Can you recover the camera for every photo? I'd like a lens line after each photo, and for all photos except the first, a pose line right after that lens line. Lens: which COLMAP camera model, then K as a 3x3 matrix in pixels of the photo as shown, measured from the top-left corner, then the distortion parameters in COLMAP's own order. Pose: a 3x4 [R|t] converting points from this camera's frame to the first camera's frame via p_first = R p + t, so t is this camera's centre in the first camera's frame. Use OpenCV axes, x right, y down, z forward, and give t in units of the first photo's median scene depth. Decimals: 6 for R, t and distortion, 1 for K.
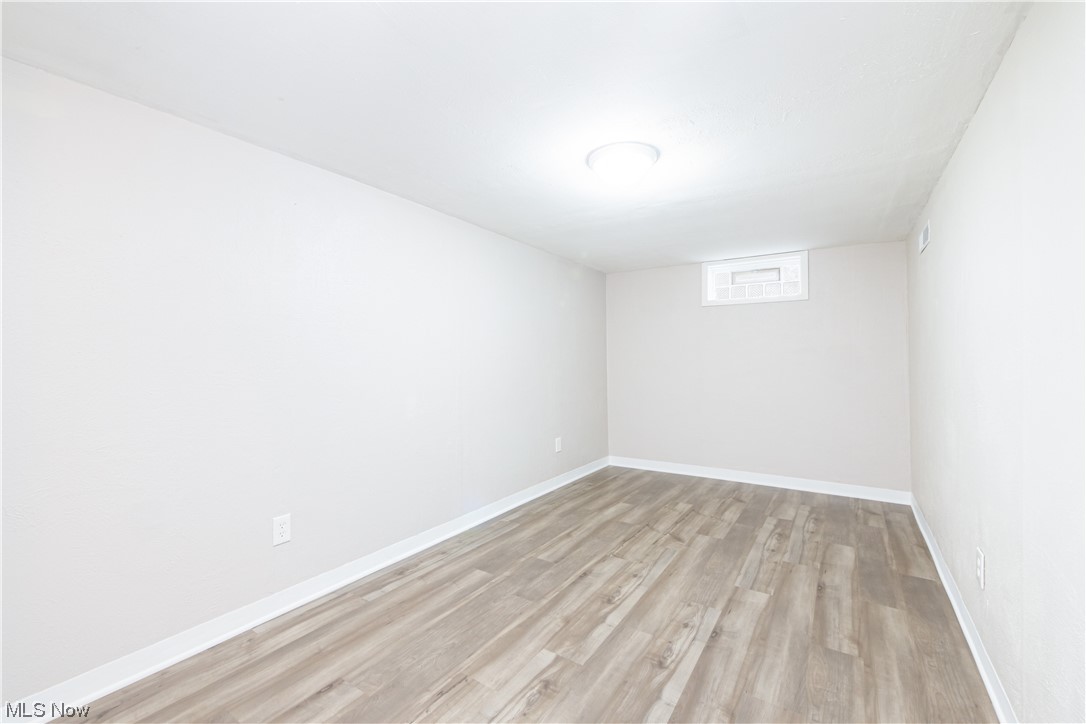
lens RADIAL K [[461.6, 0, 547.5], [0, 461.6, 357.1], [0, 0, 1]] dist [-0.001973, -0.000018]
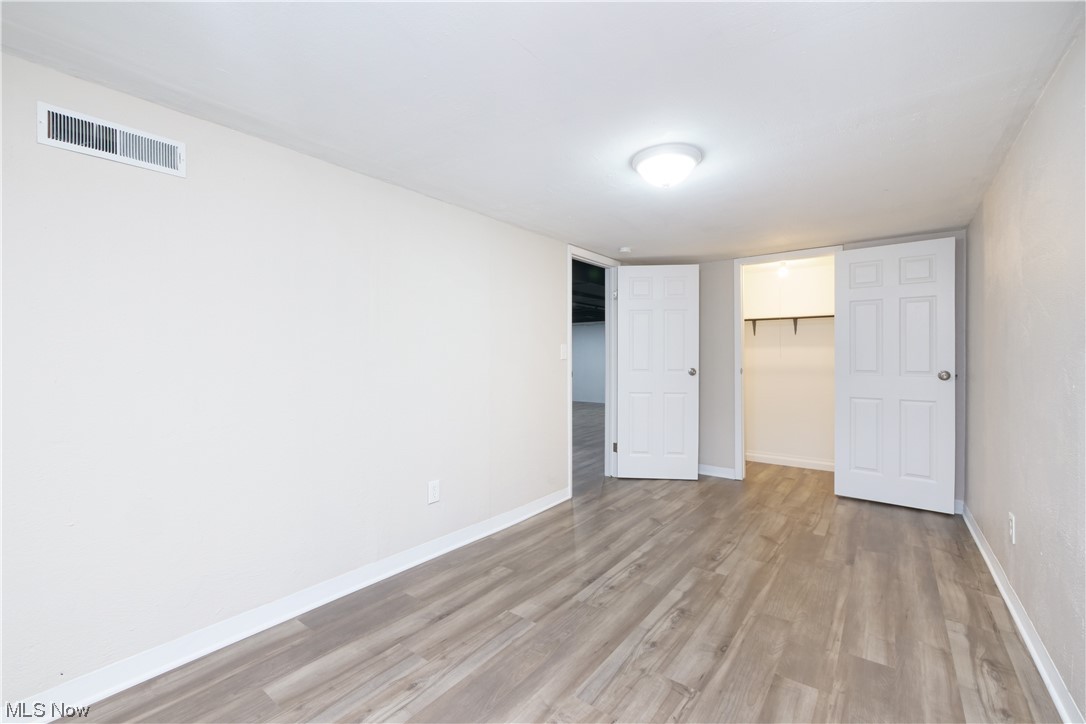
lens RADIAL K [[461.6, 0, 547.5], [0, 461.6, 357.1], [0, 0, 1]] dist [-0.001973, -0.000018]
pose [[-0.997795, 0.002115, 0.066333, 0.355613], [0.001759, 0.999984, -0.005424, 0.006649], [-0.066344, -0.005296, -0.997783, 2.014551]]
